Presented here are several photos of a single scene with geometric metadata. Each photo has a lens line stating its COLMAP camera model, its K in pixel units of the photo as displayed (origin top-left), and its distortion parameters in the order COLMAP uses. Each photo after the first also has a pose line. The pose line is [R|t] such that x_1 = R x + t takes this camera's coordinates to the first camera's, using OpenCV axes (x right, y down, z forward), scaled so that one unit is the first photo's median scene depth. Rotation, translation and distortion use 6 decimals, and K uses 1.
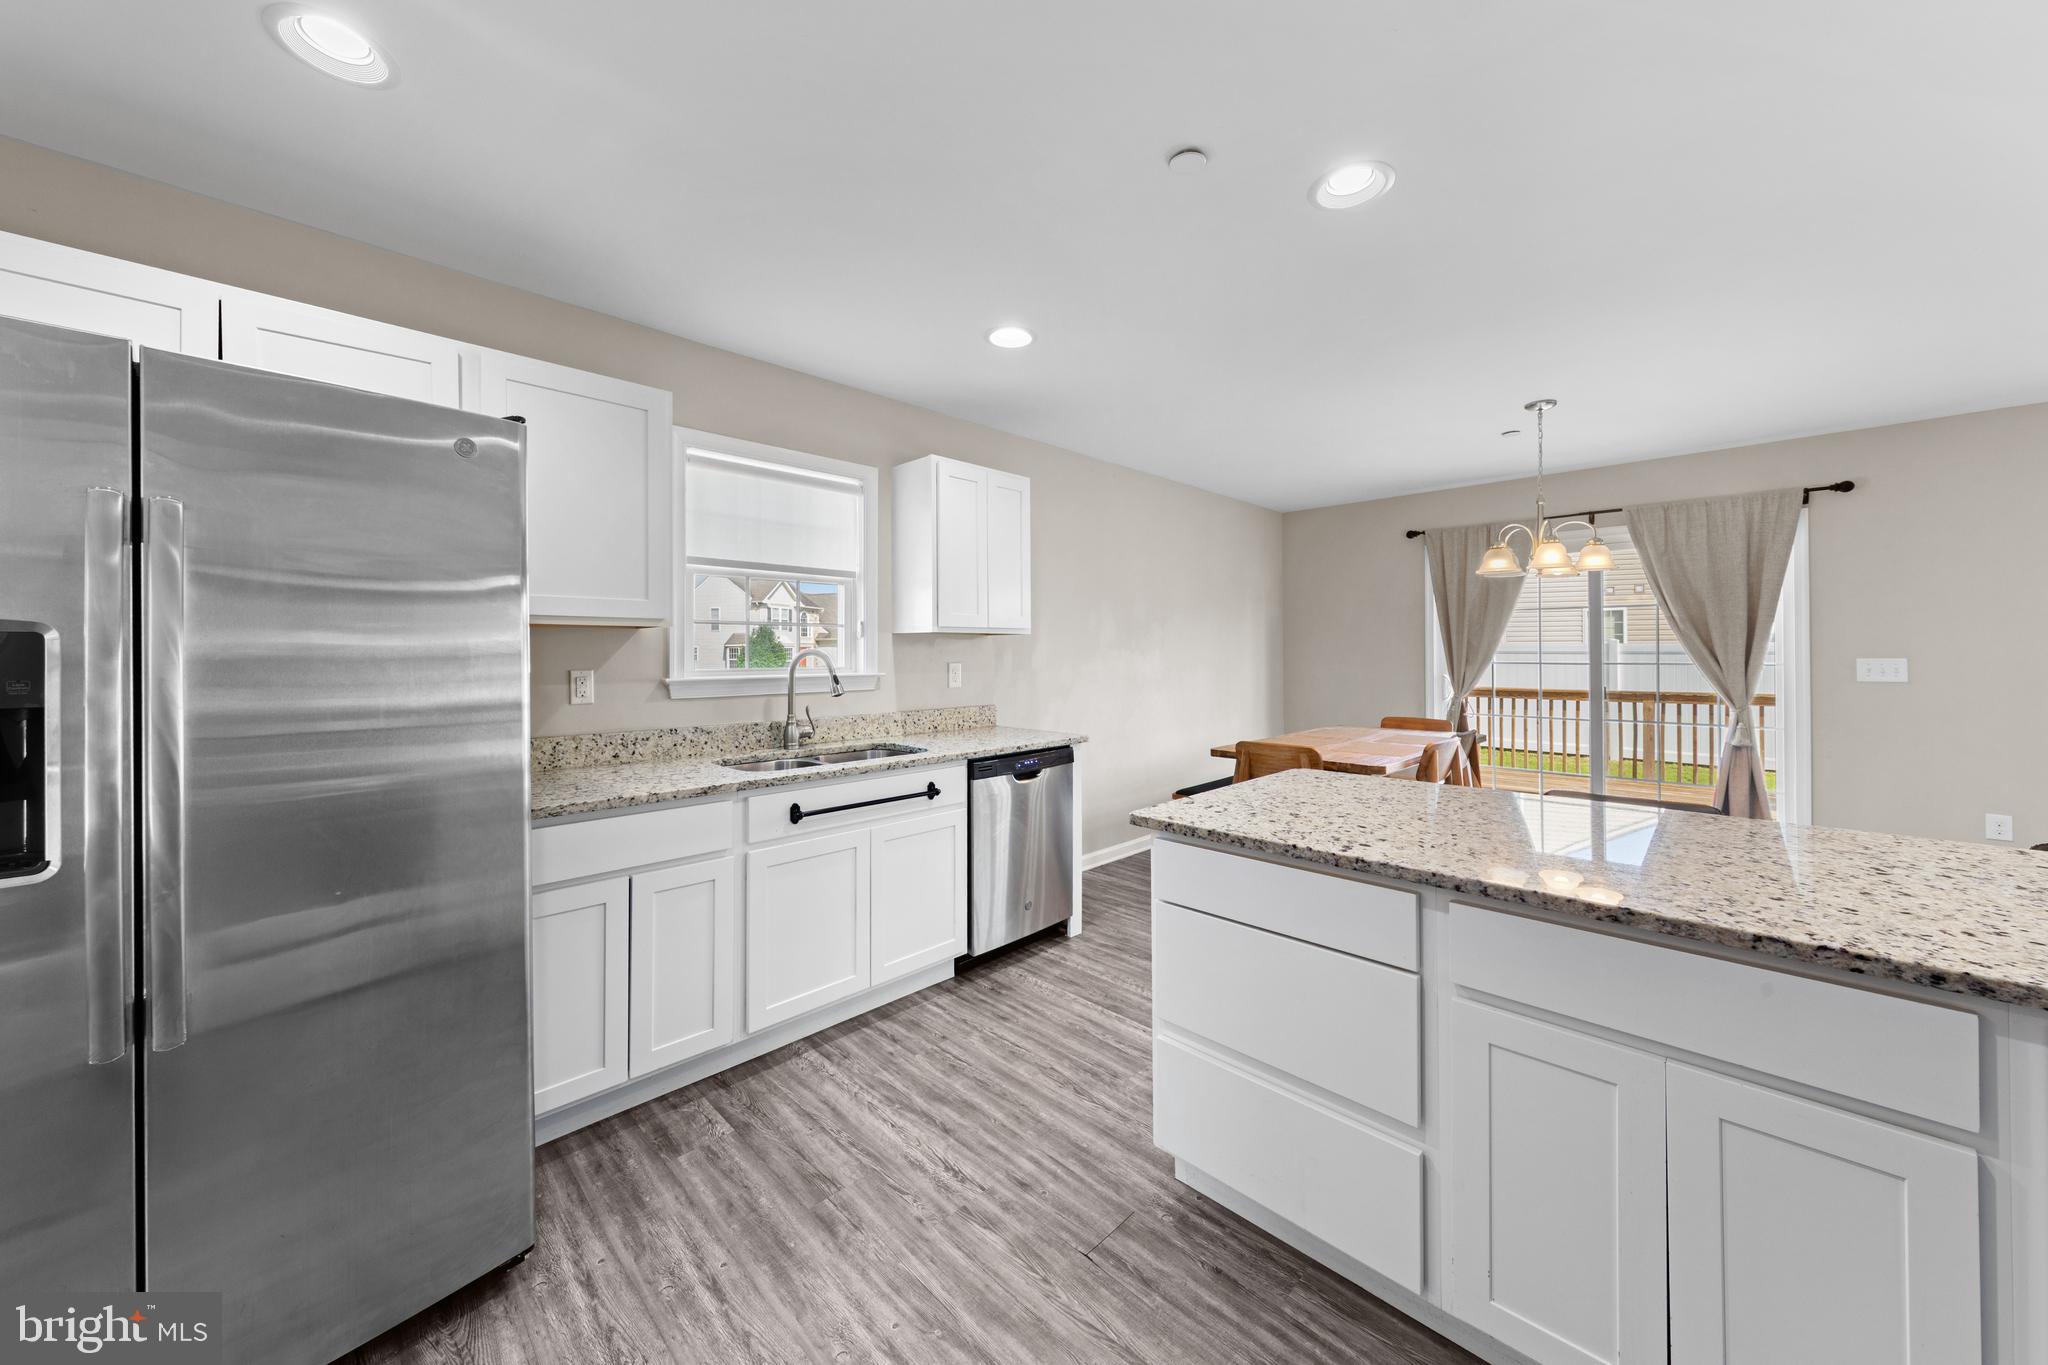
lens RADIAL K [[723.5, 0, 1015.9], [0, 723.5, 649.7], [0, 0, 1]] dist [0.000182, -0.000204]
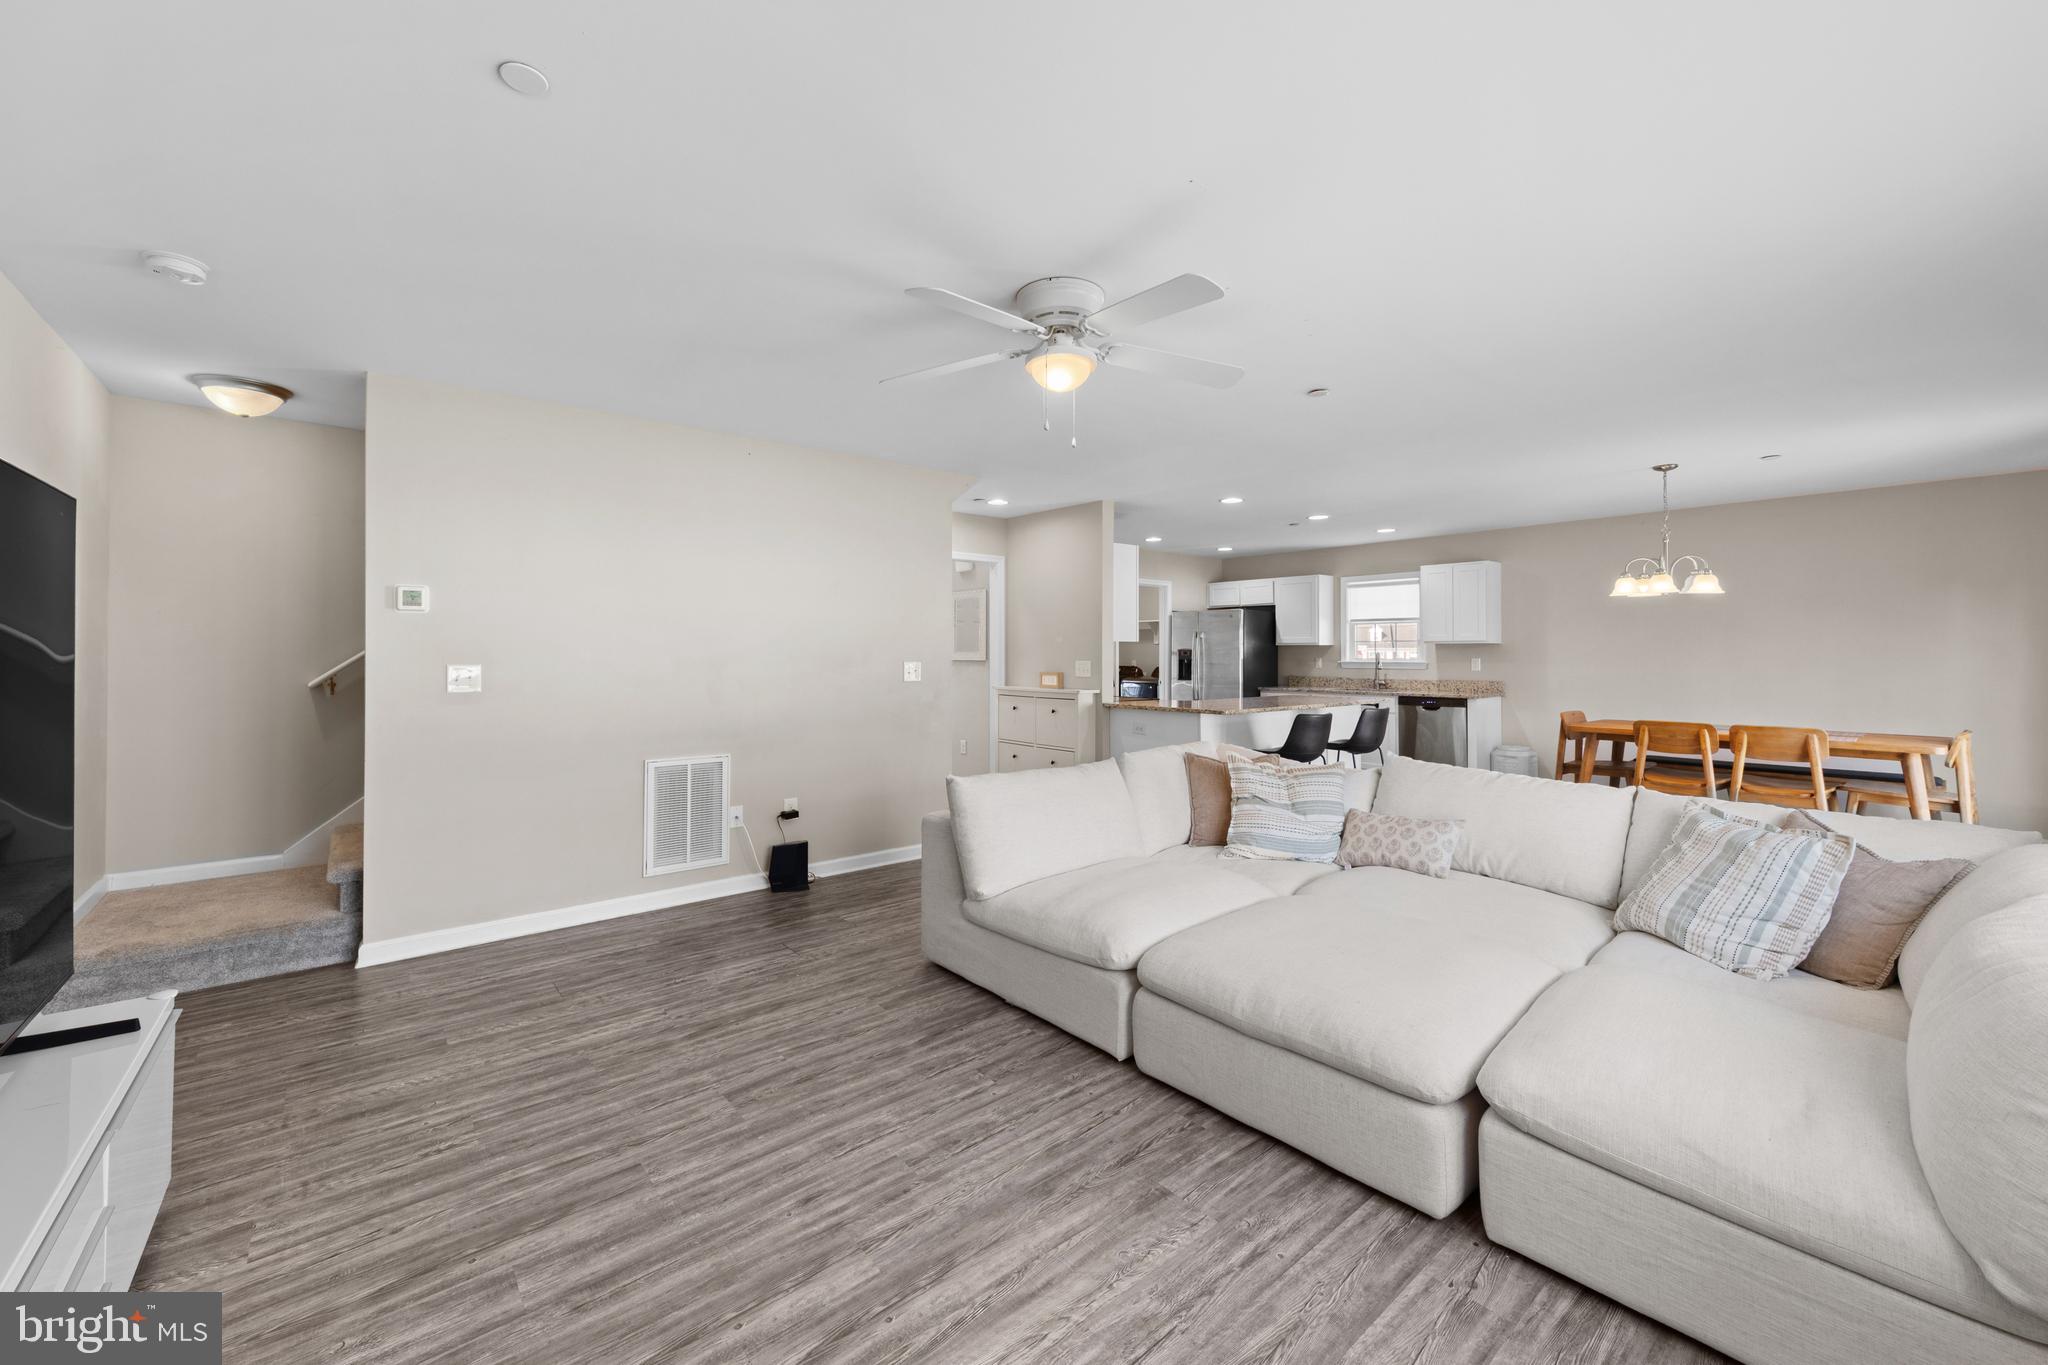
lens RADIAL K [[807.3, 0, 1013.9], [0, 807.3, 648.7], [0, 0, 1]] dist [0.002642, 0.000339]
pose [[-0.088785, -0.000800, -0.996050, 3.047823], [0.004688, 0.999988, -0.001221, -0.014781], [0.996040, -0.004778, -0.088780, -0.065398]]
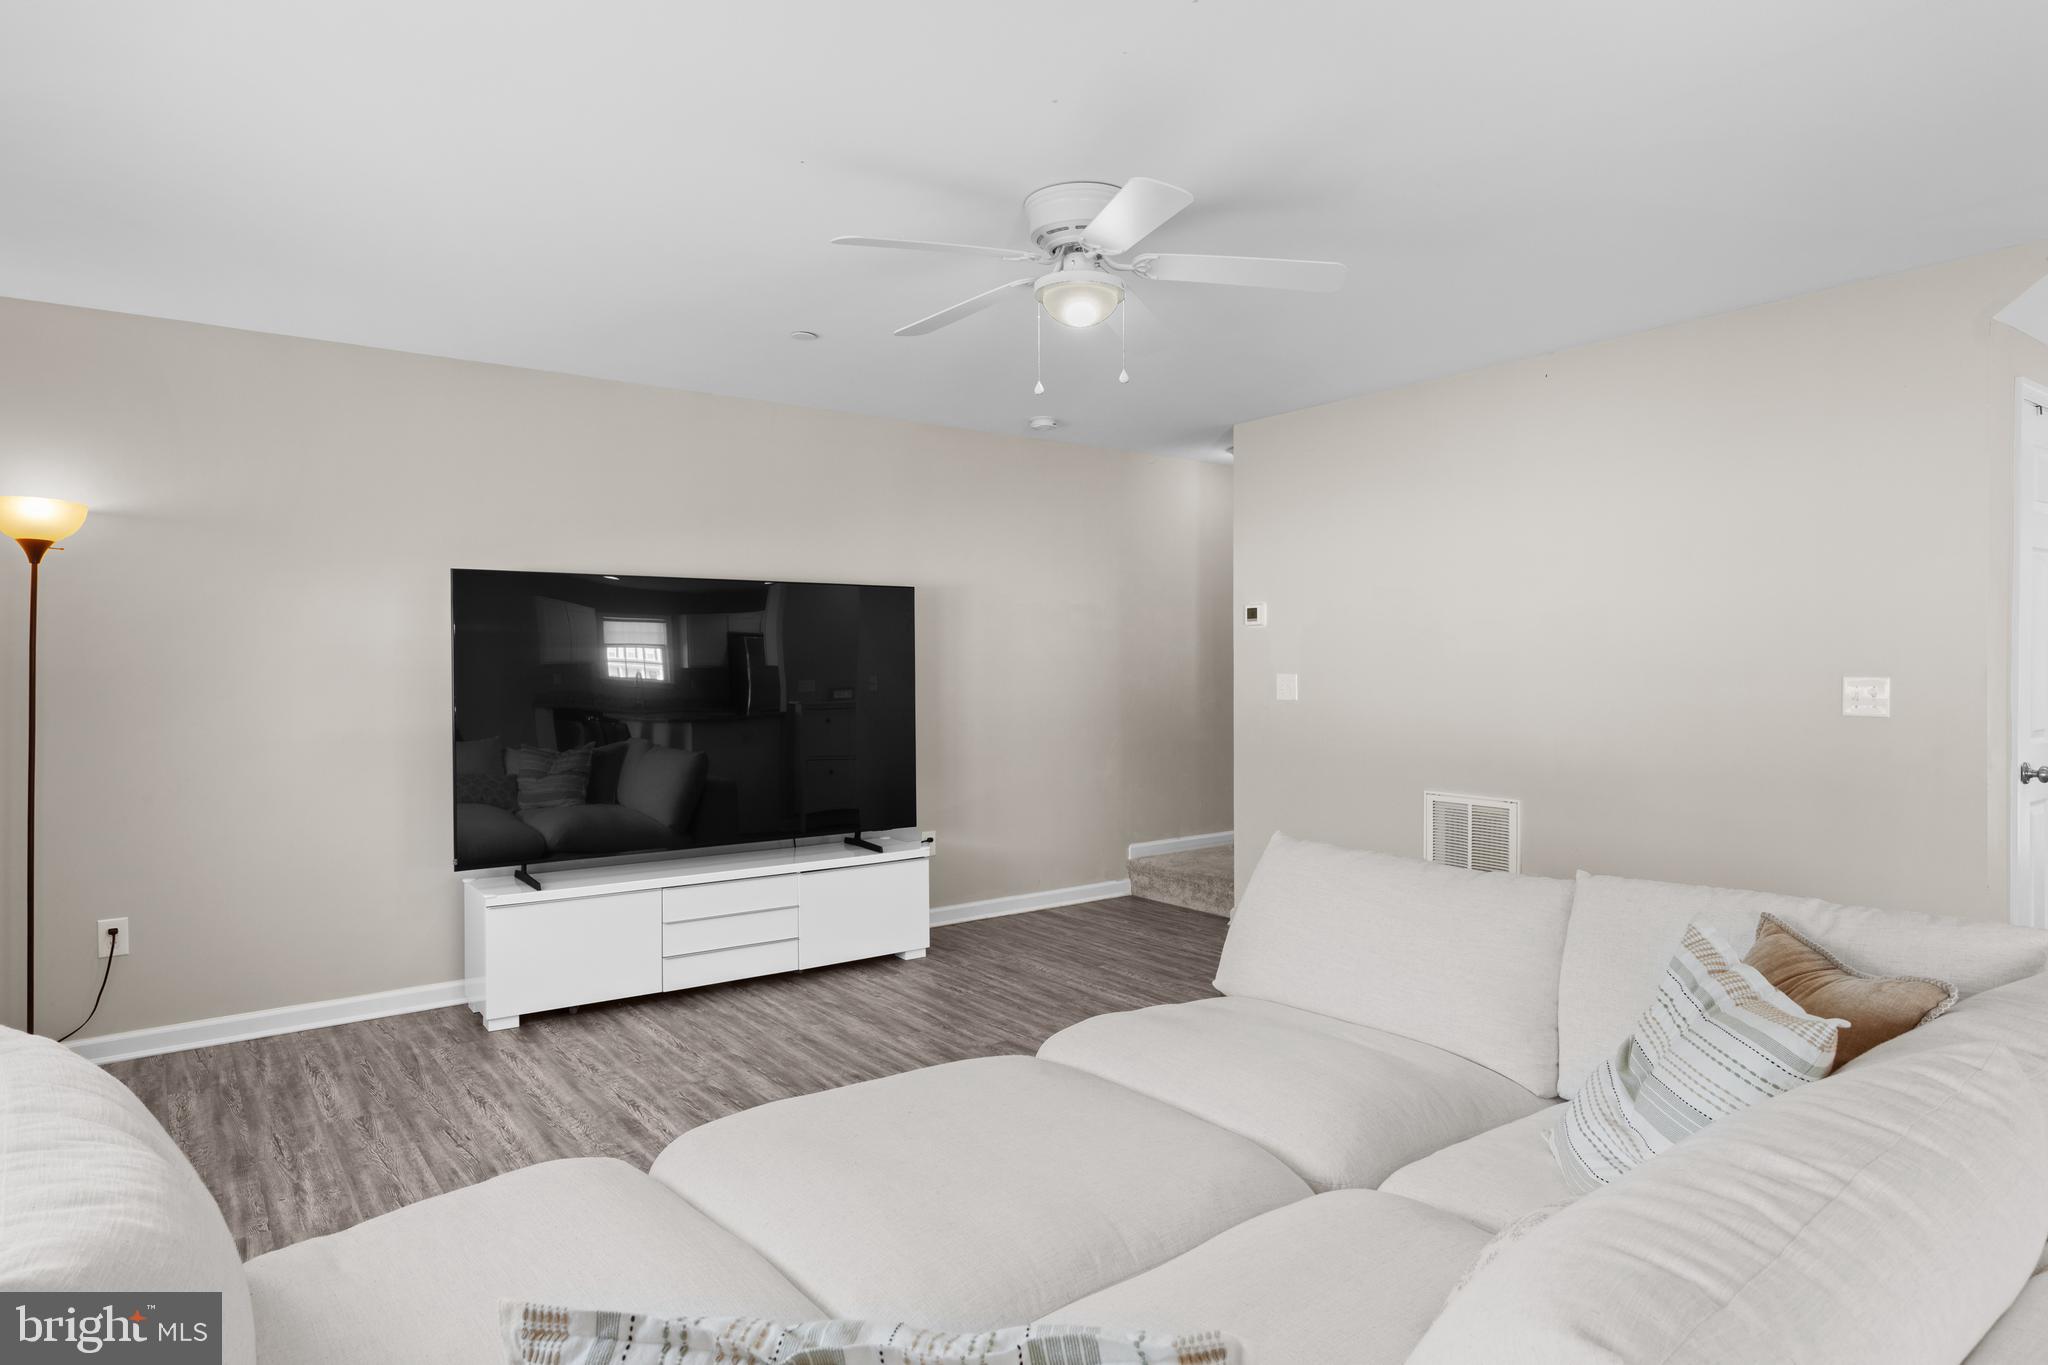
lens RADIAL K [[1181.9, 0, 1031.5], [0, 1181.9, 657.3], [0, 0, 1]] dist [0.014272, 0.001006]
pose [[-0.990759, 0.009046, 0.135335, 1.913295], [0.007992, 0.999933, -0.008325, -0.009996], [-0.135402, -0.007166, -0.990765, 1.088003]]
